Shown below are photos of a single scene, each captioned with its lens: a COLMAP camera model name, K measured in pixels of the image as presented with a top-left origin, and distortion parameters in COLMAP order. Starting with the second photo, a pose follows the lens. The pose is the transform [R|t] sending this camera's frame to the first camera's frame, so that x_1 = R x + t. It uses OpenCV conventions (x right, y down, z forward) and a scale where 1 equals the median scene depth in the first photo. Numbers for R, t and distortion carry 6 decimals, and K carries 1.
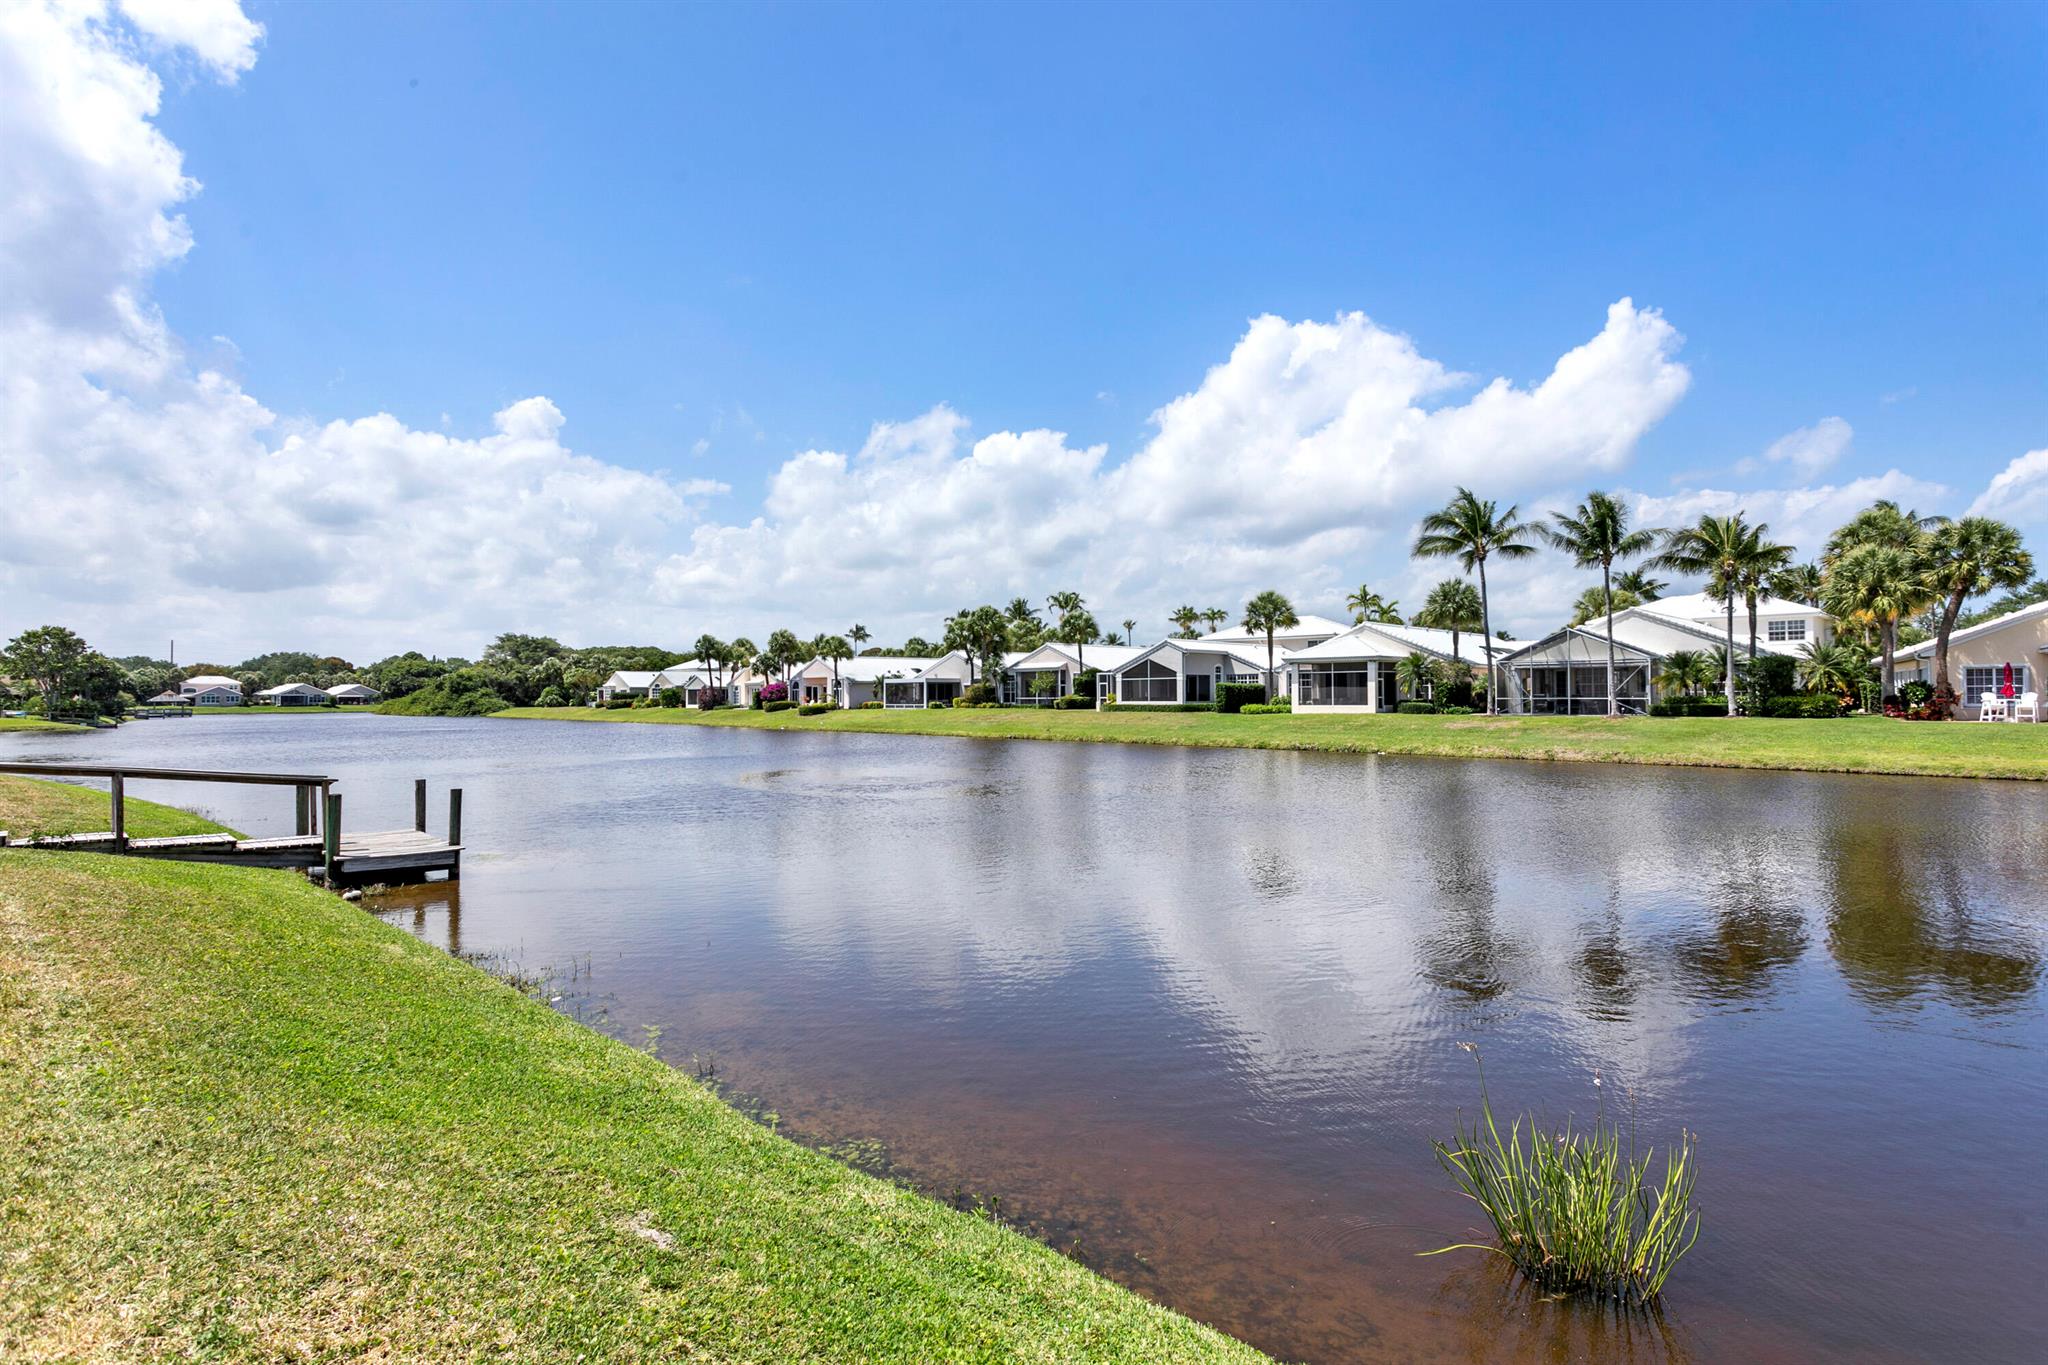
lens RADIAL K [[1083.6, 0, 1017.9], [0, 1083.6, 682.7], [0, 0, 1]] dist [0.010759, 0.006227]
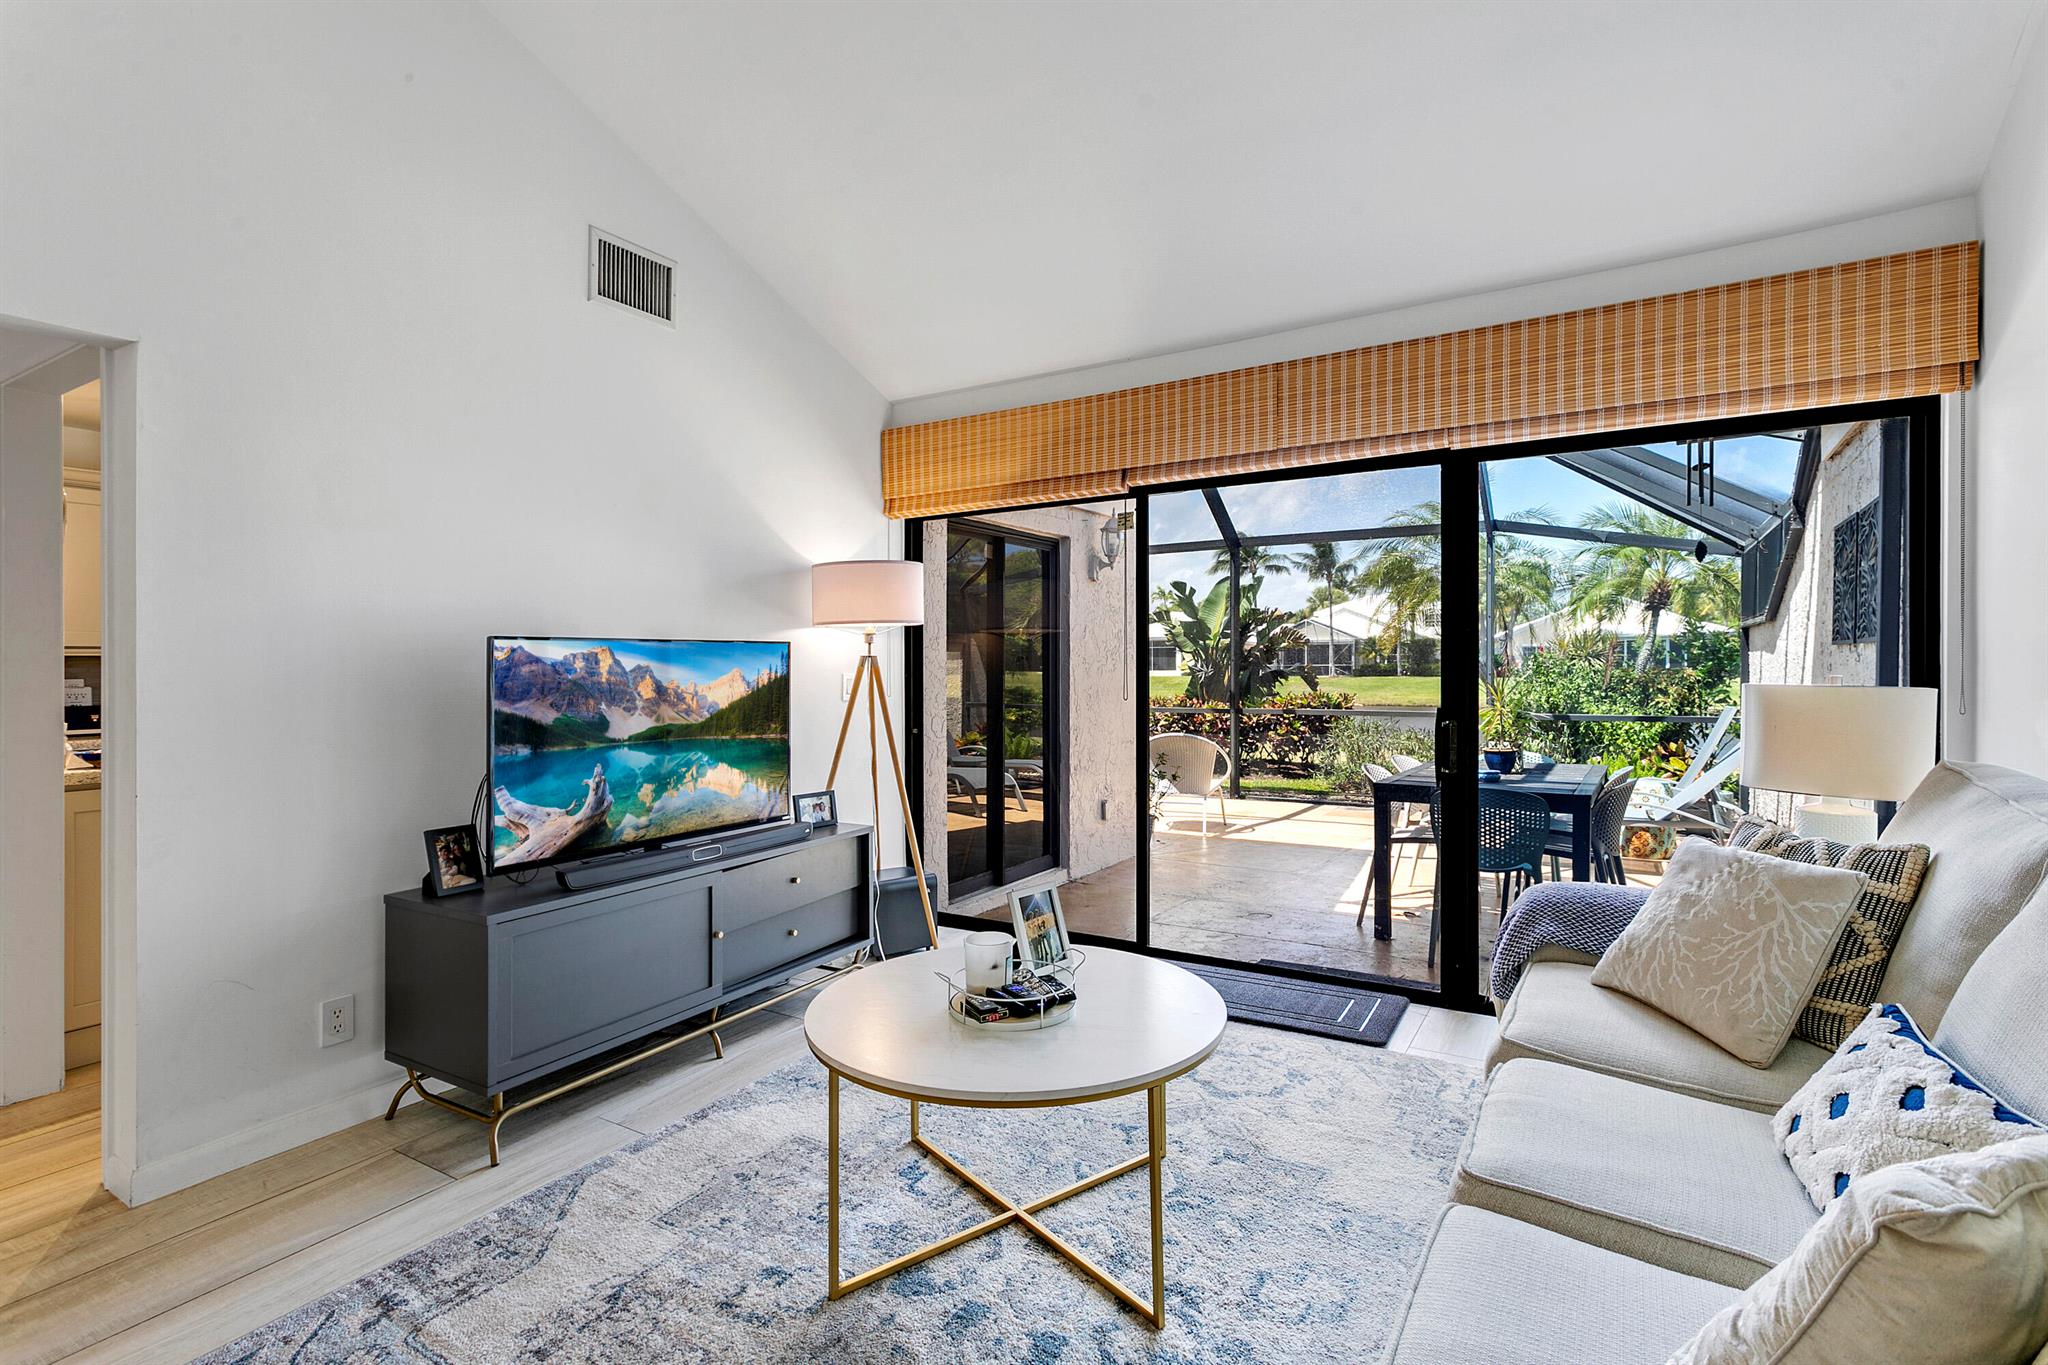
lens RADIAL K [[968.9, 0, 1021.1], [0, 968.9, 667.4], [0, 0, 1]] dist [0.000377, 0.000274]
pose [[0.981573, -0.002548, 0.191070, -0.158125], [0.000052, 0.999915, 0.013066, -0.000640], [-0.191087, -0.012815, 0.981490, -0.281545]]
